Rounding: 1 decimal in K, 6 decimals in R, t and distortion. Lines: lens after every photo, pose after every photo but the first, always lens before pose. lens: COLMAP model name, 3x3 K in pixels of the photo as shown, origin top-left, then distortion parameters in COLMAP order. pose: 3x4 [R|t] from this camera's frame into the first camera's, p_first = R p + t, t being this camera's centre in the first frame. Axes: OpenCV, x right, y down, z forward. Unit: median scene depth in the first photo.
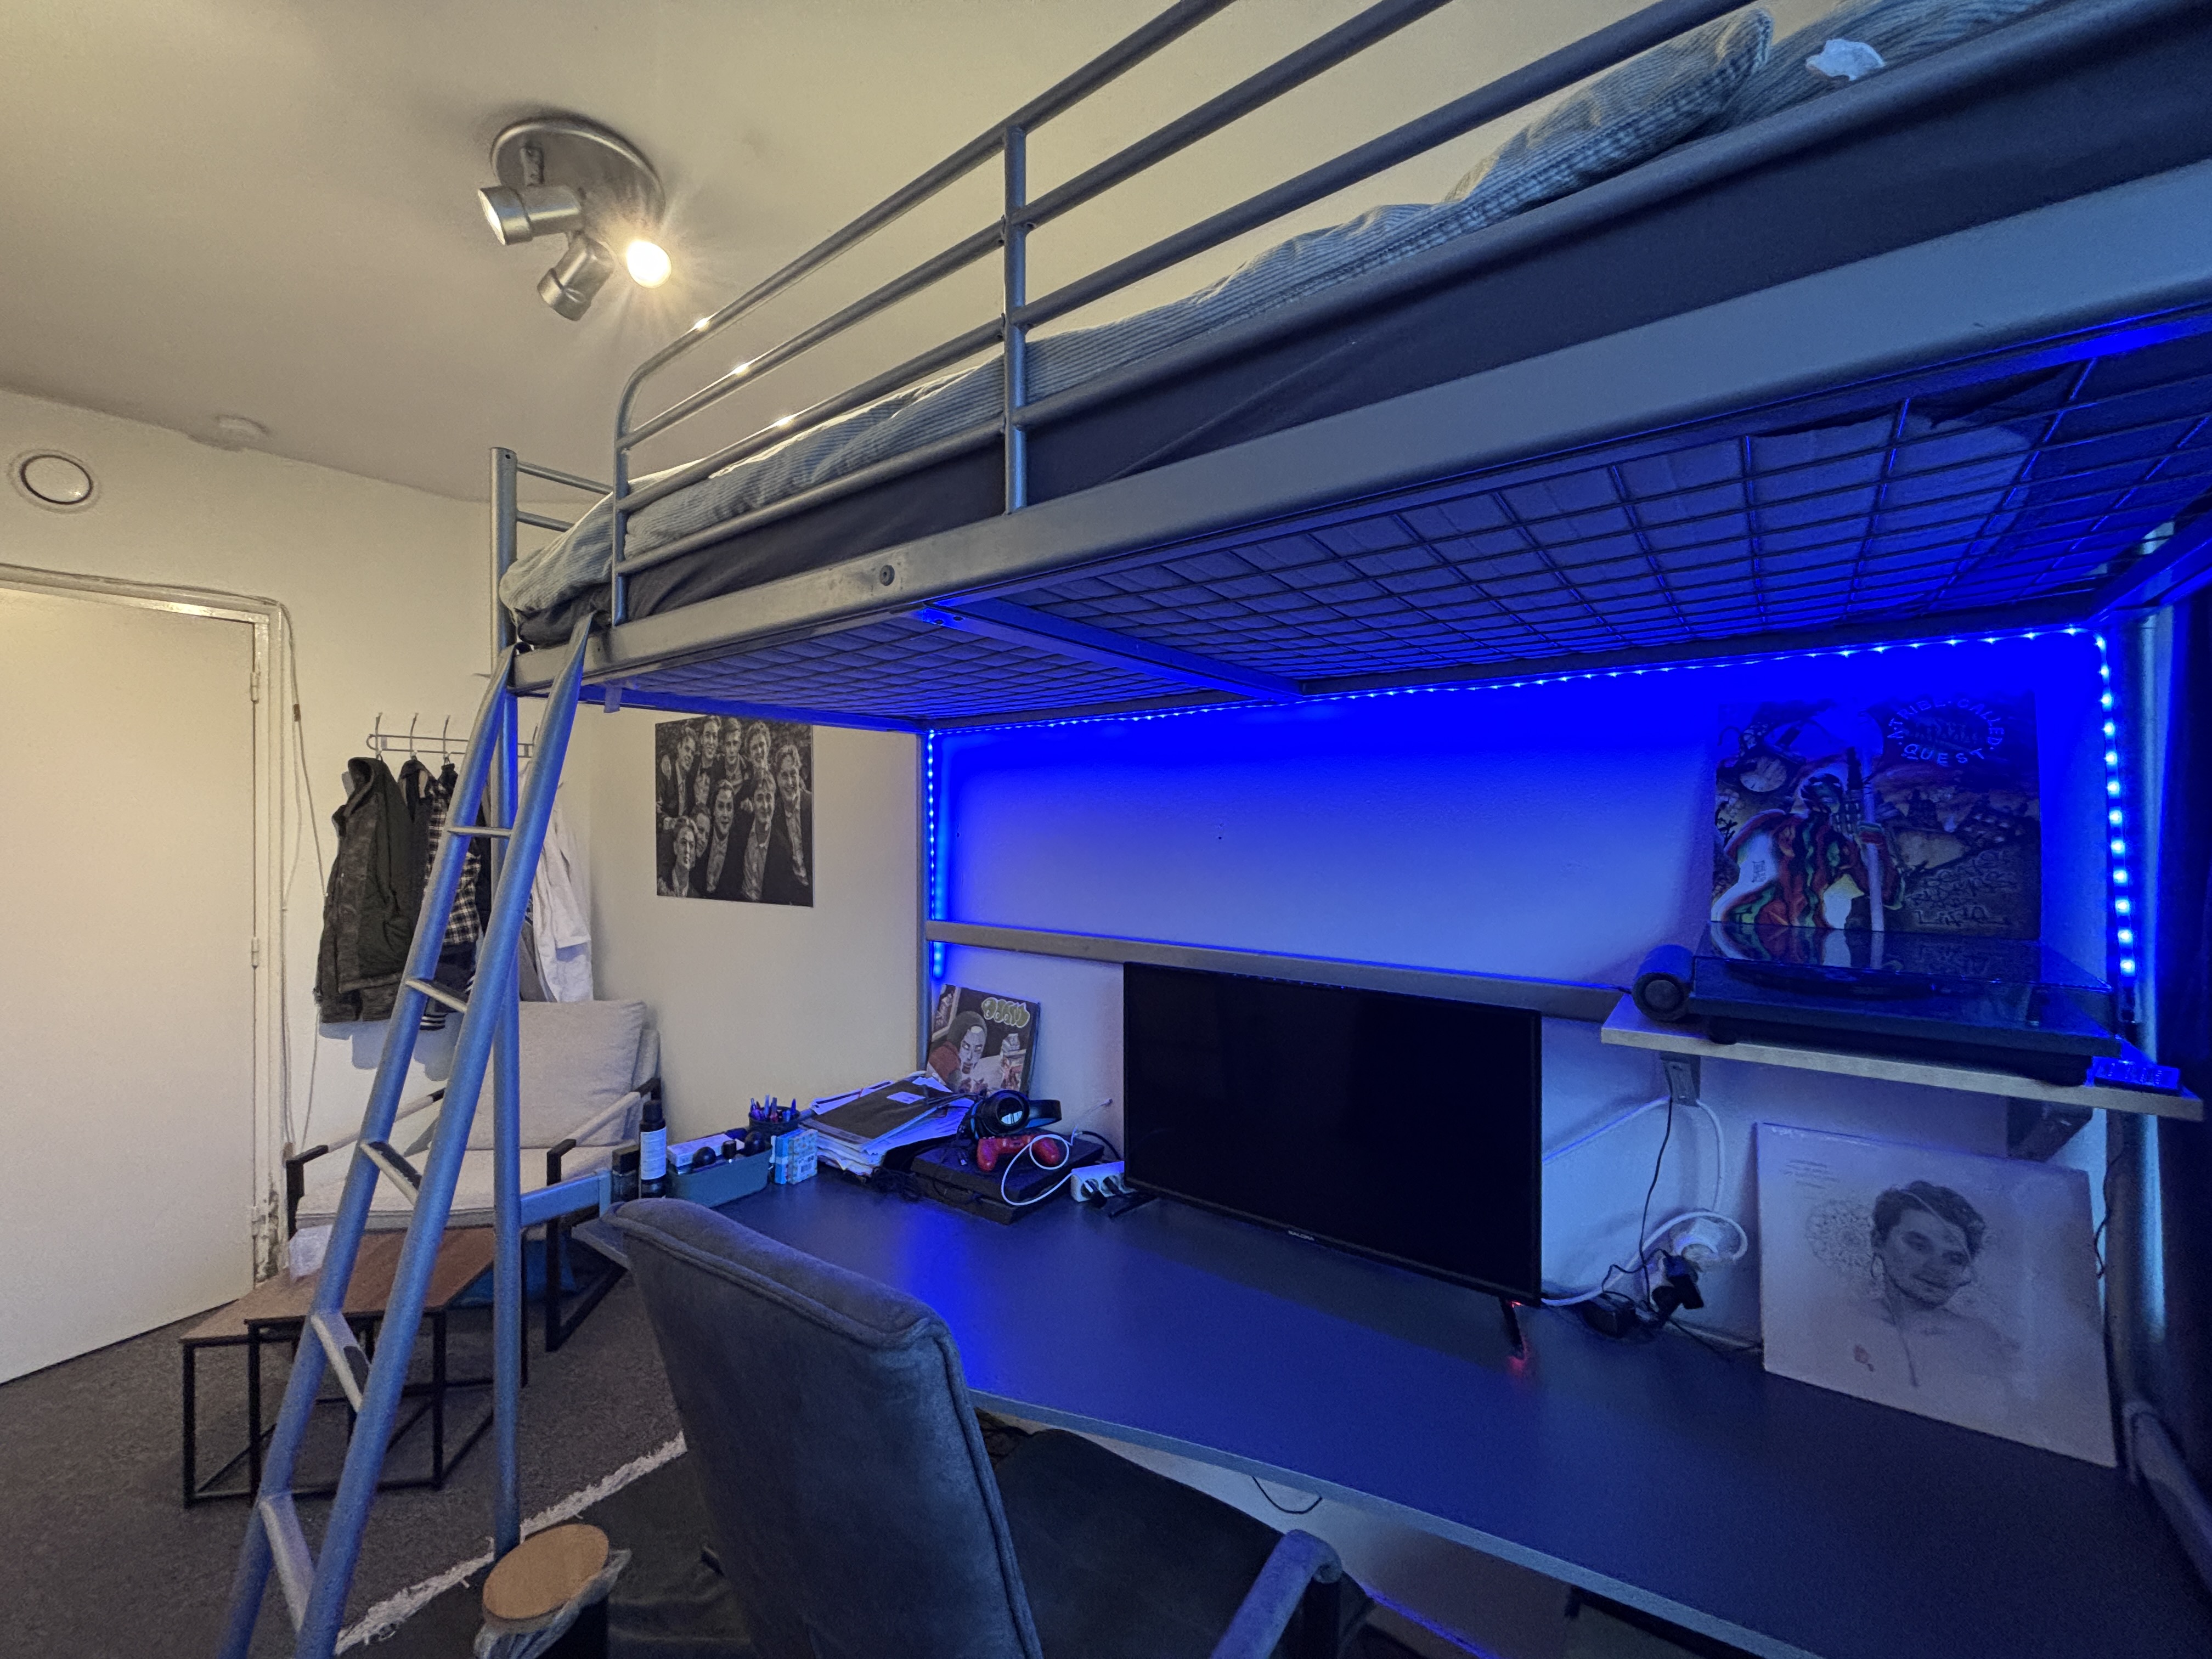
lens RADIAL K [[888.4, 0, 1105.5], [0, 888.4, 820.6], [0, 0, 1]] dist [-0.004348, -0.000197]
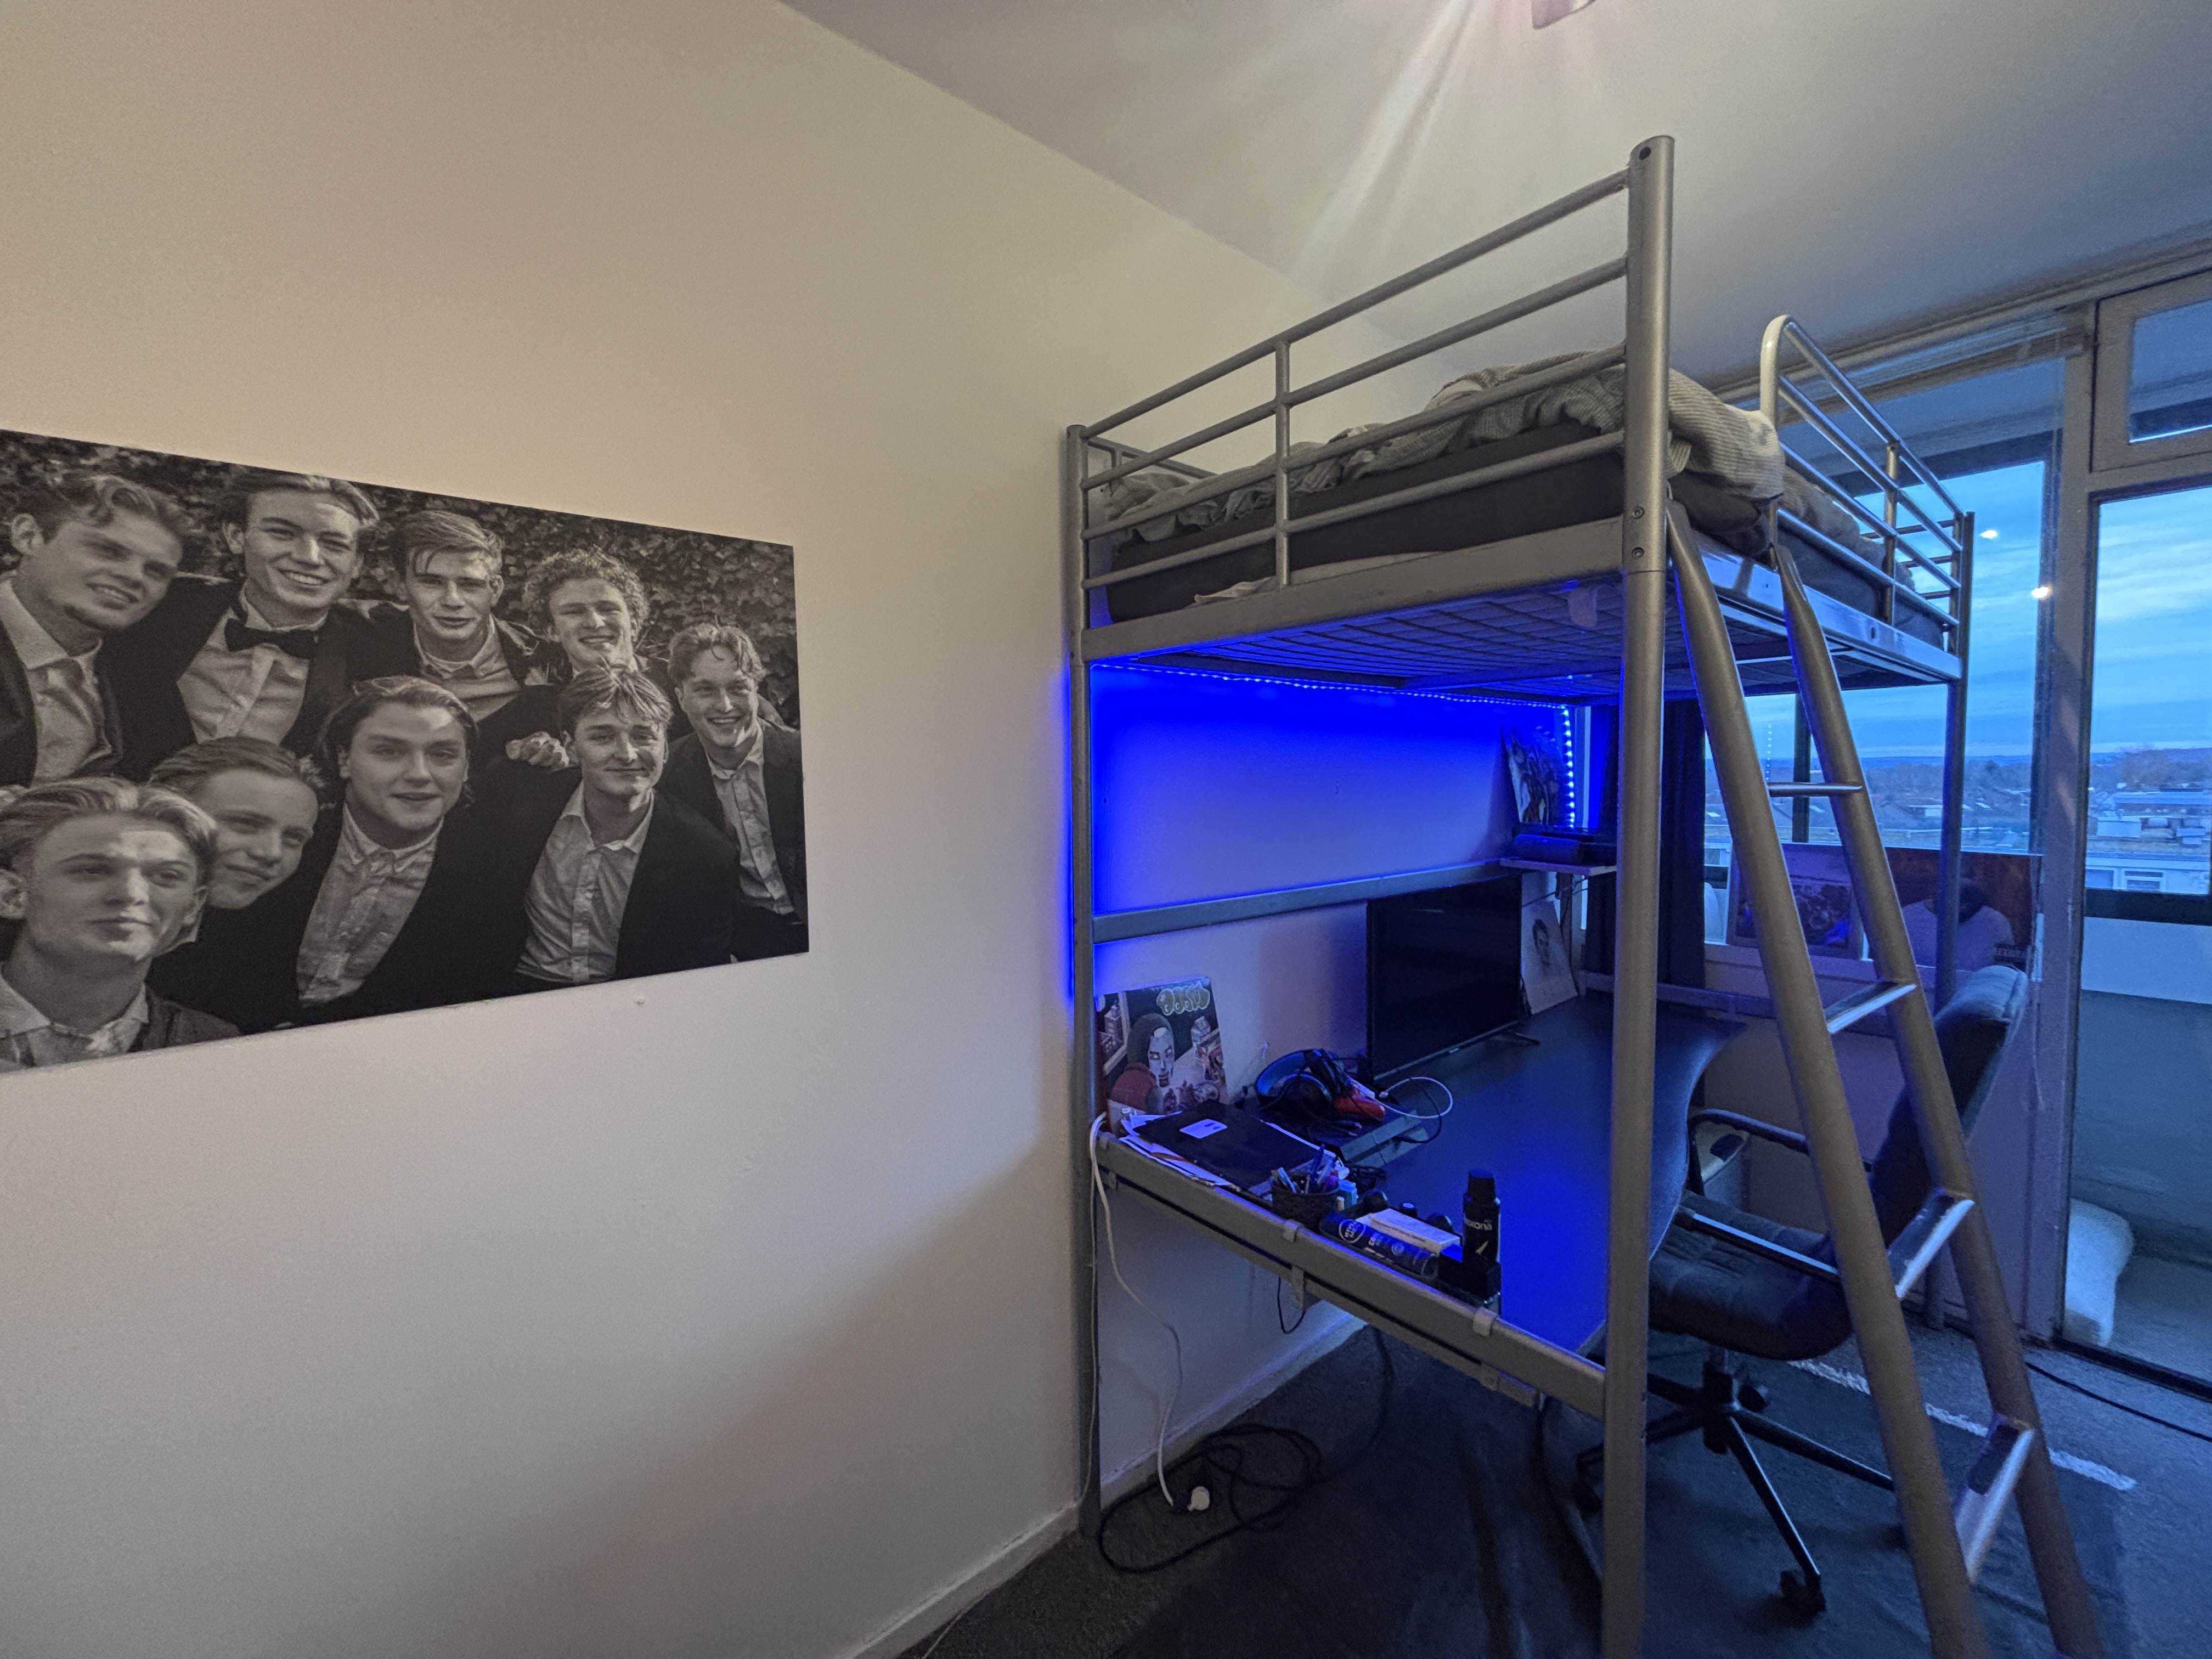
lens RADIAL K [[888.4, 0, 1108.6], [0, 888.4, 828.6], [0, 0, 1]] dist [-0.004348, -0.000197]
pose [[0.231274, -0.057403, 0.971194, -0.755896], [0.009854, 0.998345, 0.056662, -0.002289], [-0.972839, -0.003534, 0.231457, 0.677570]]
